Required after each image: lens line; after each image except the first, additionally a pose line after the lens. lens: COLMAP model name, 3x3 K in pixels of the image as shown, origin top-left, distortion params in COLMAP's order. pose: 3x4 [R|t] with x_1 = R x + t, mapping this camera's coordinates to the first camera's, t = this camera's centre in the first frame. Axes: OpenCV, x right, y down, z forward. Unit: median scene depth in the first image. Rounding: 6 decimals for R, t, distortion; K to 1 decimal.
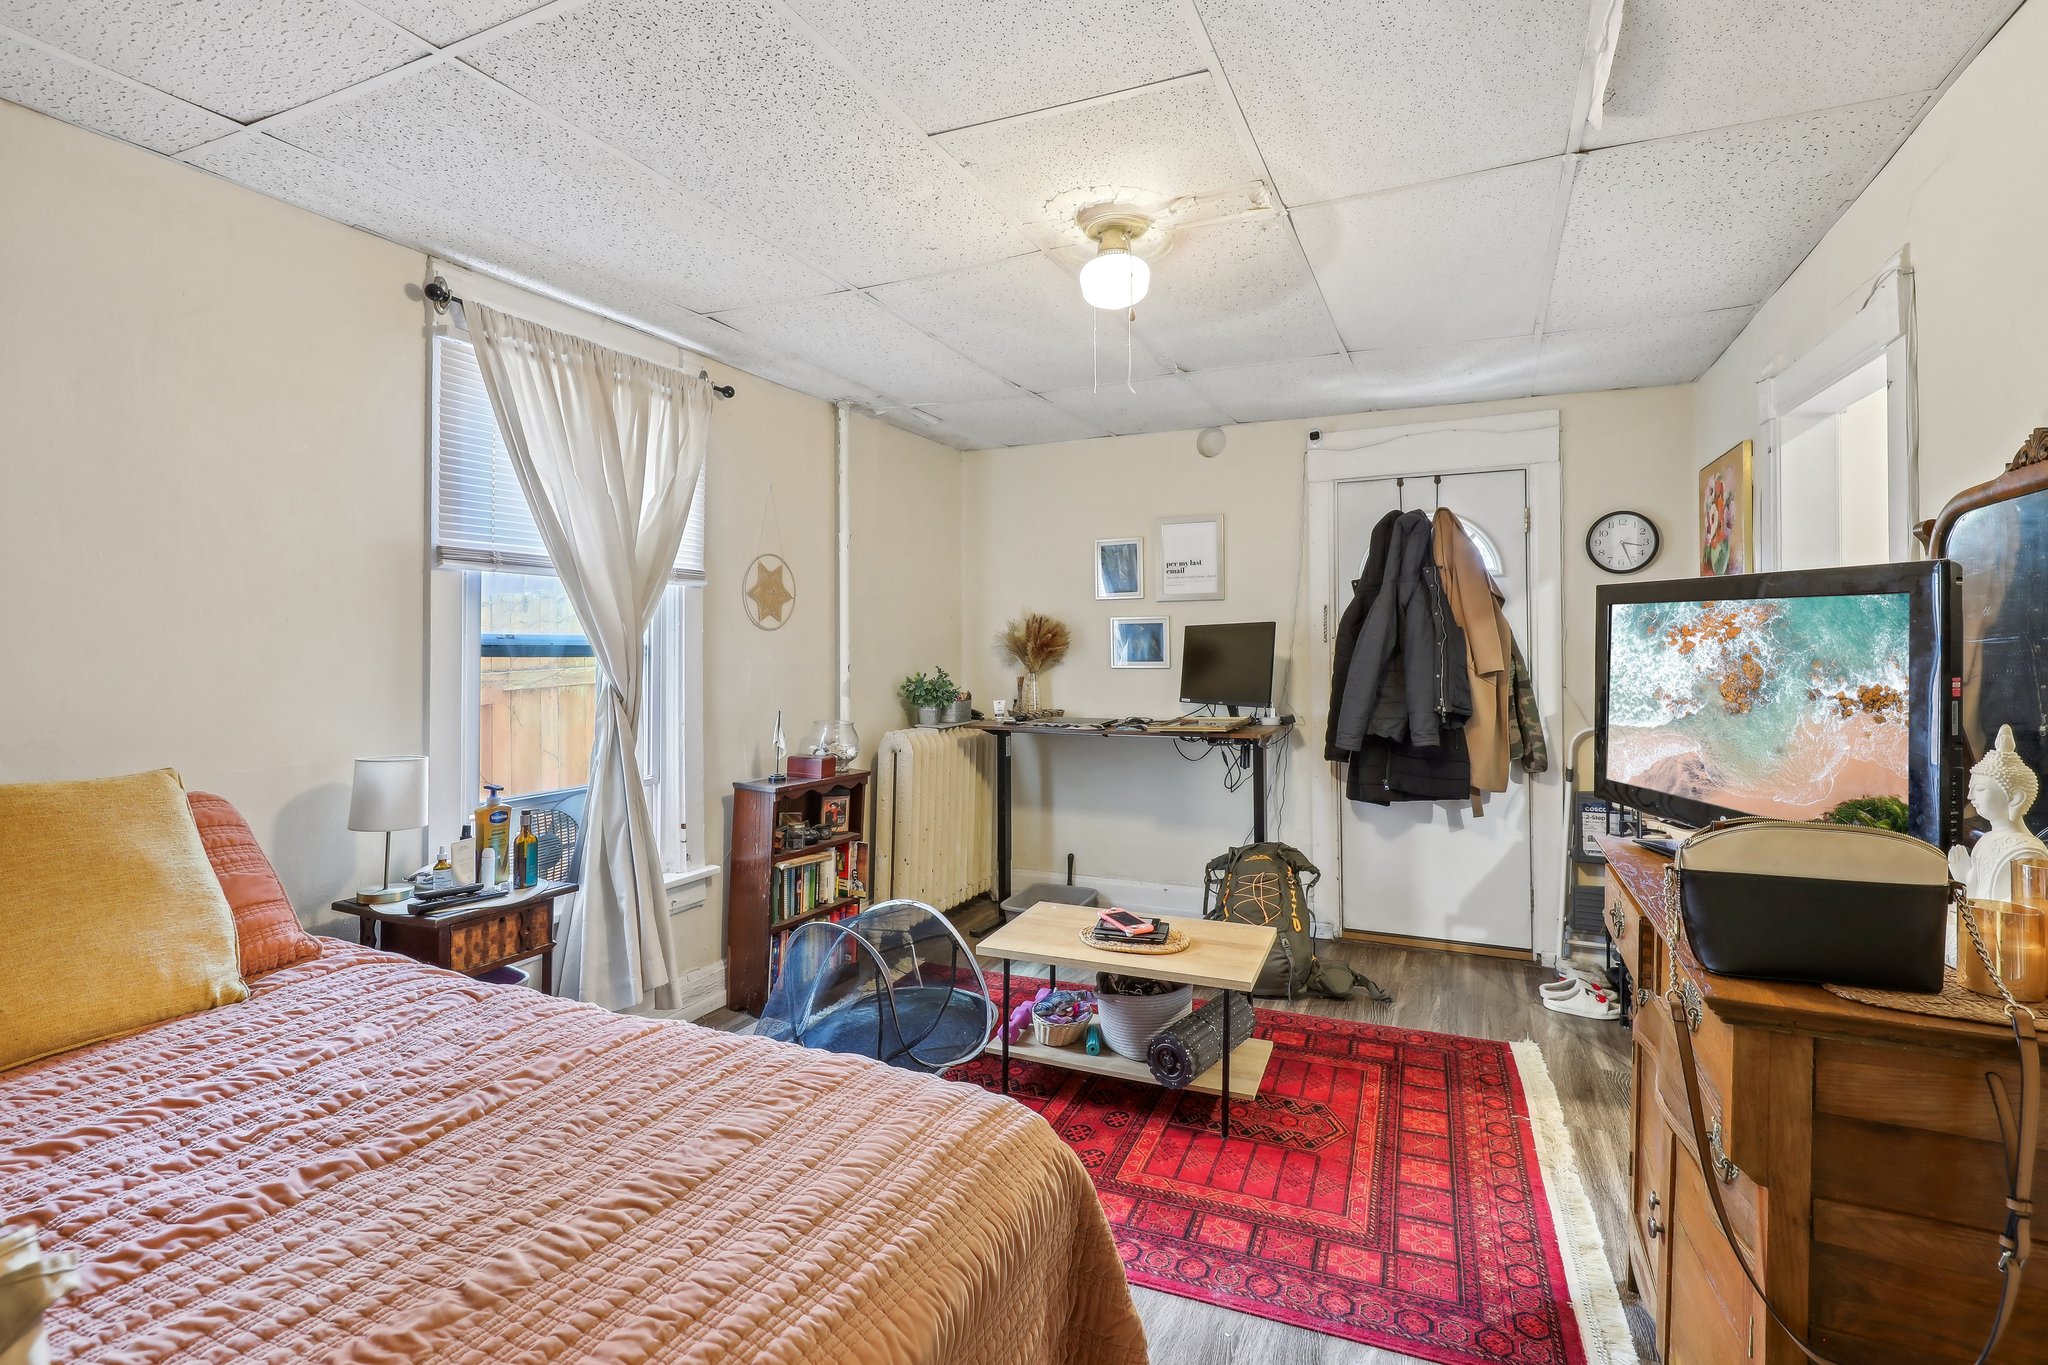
lens RADIAL K [[951.1, 0, 1031.9], [0, 951.1, 652.9], [0, 0, 1]] dist [0.005669, -0.000470]
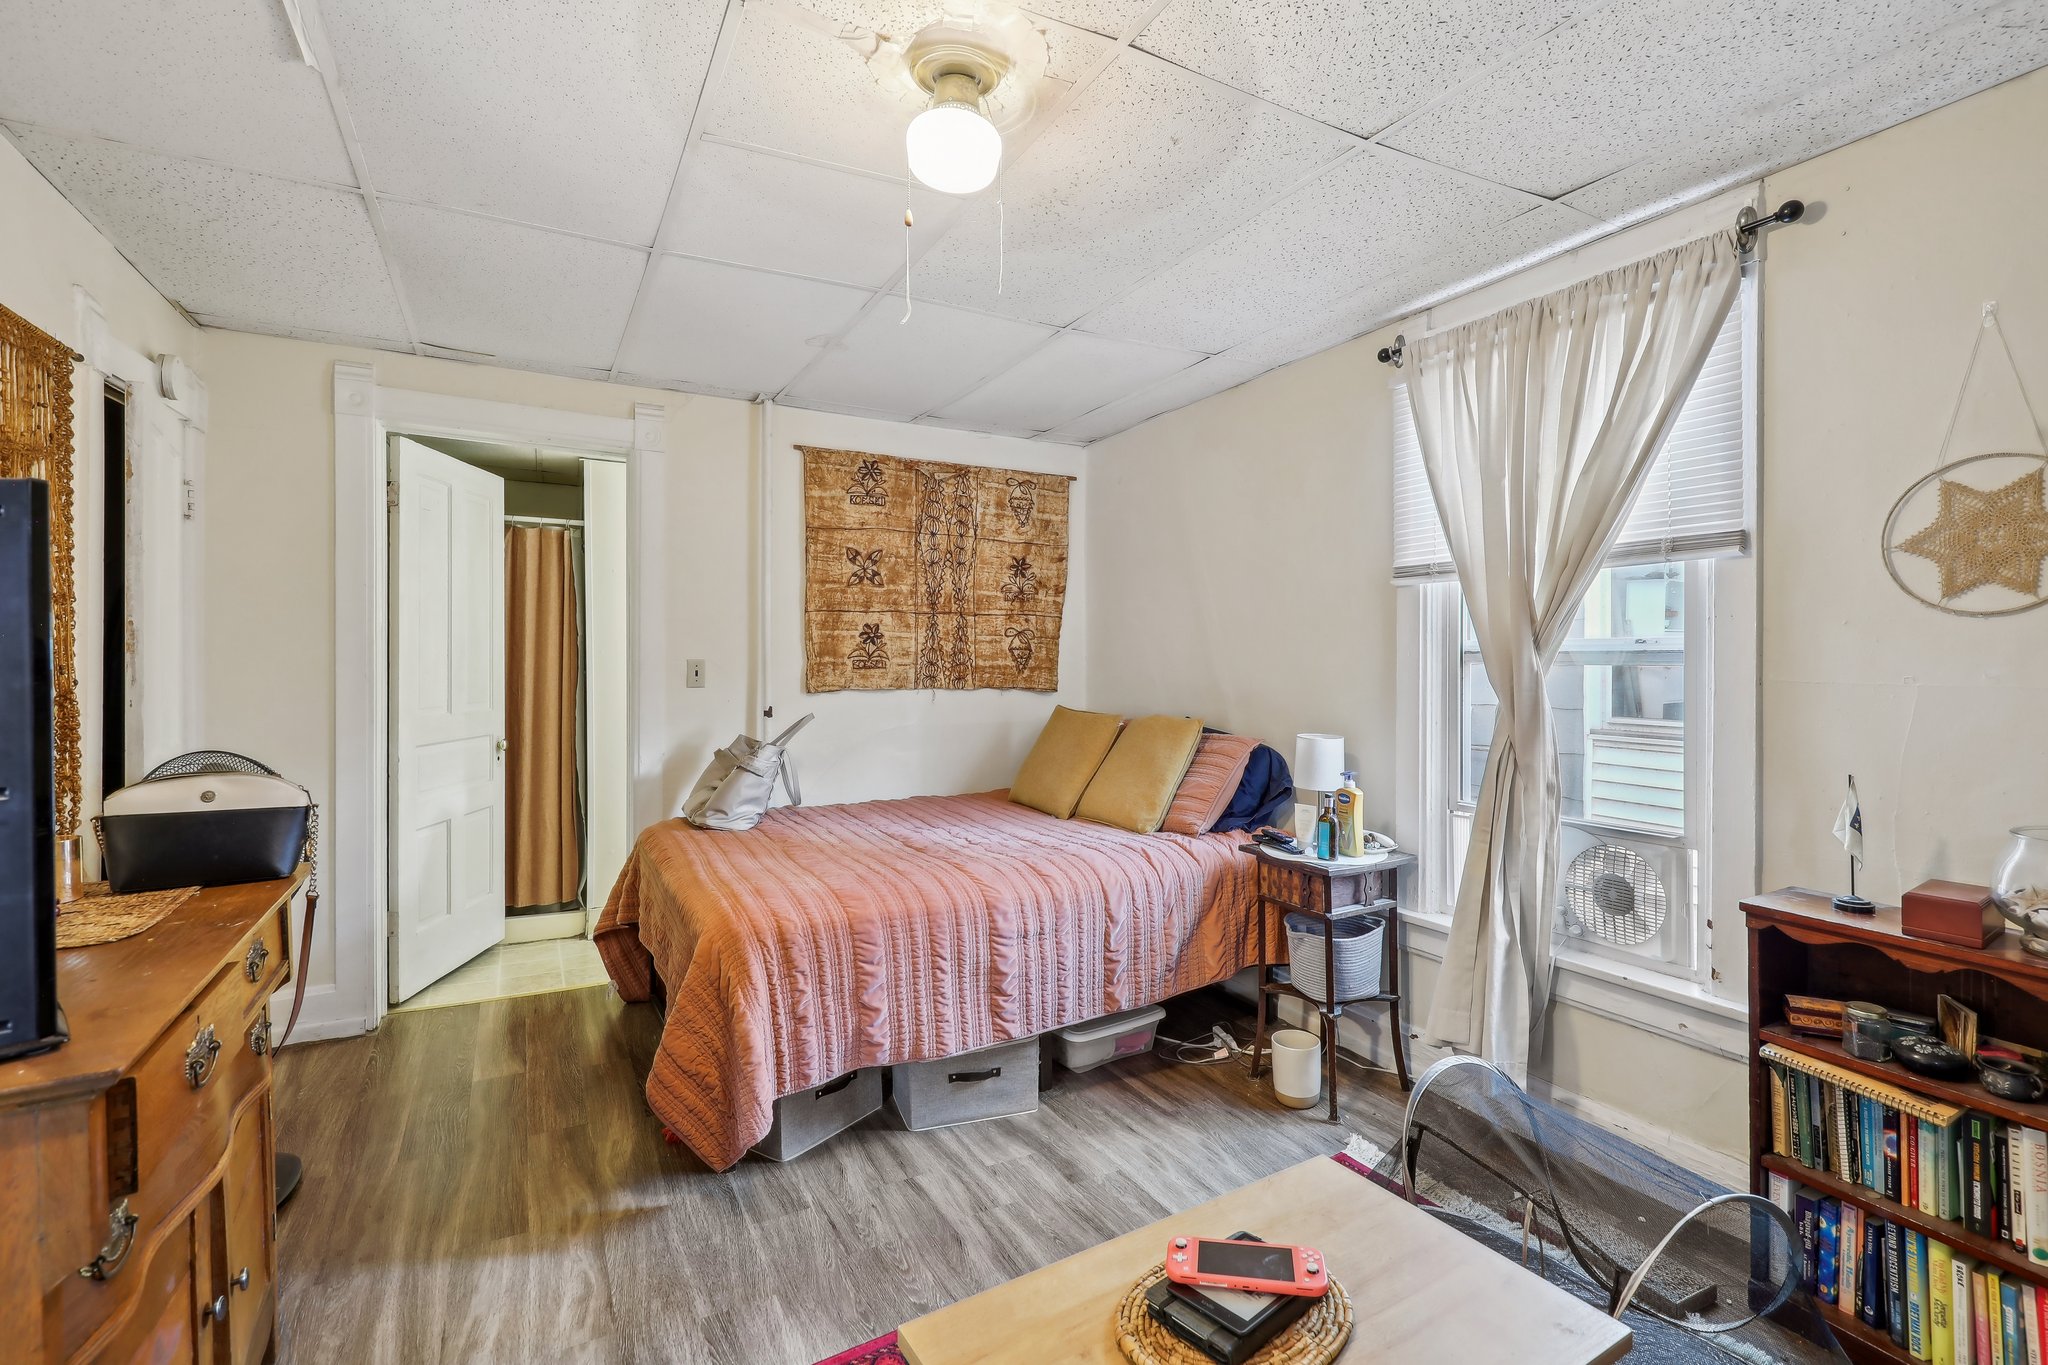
lens RADIAL K [[951.1, 0, 1031.9], [0, 951.1, 652.9], [0, 0, 1]] dist [0.005669, -0.000470]
pose [[-0.606008, 0.005069, -0.795443, 0.565758], [0.000901, 0.999983, 0.005687, -0.012363], [0.795458, 0.002730, -0.606002, 1.315344]]
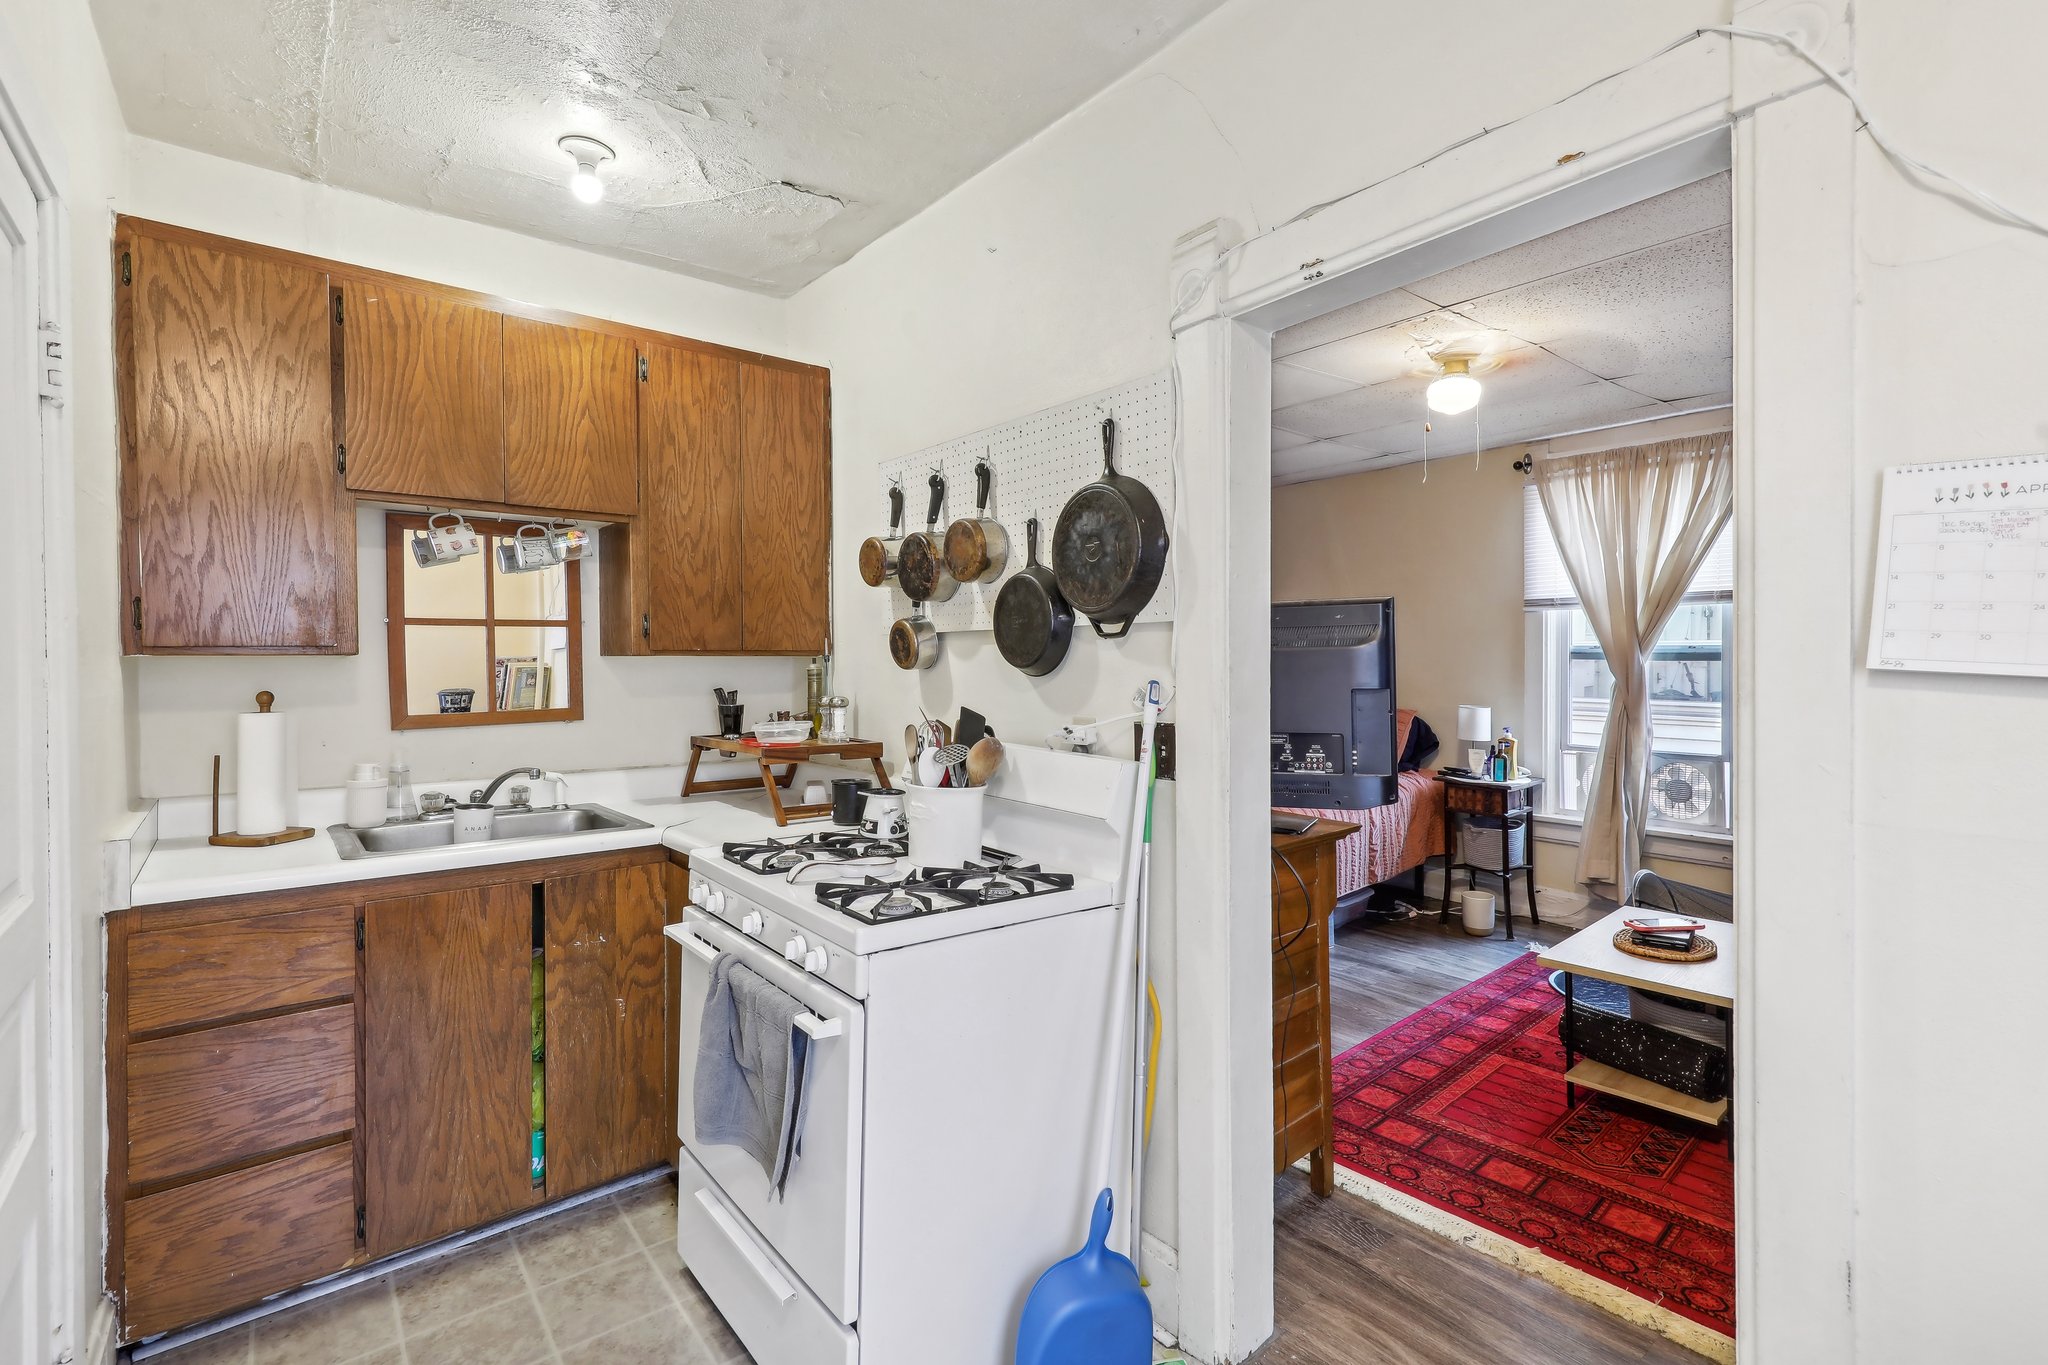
lens RADIAL K [[951.1, 0, 1031.9], [0, 951.1, 652.9], [0, 0, 1]] dist [0.005669, -0.000470]
pose [[-0.447966, 0.000061, -0.894051, 1.448094], [-0.003500, 0.999992, 0.001822, -0.006571], [0.894044, 0.003945, -0.447962, 0.938395]]
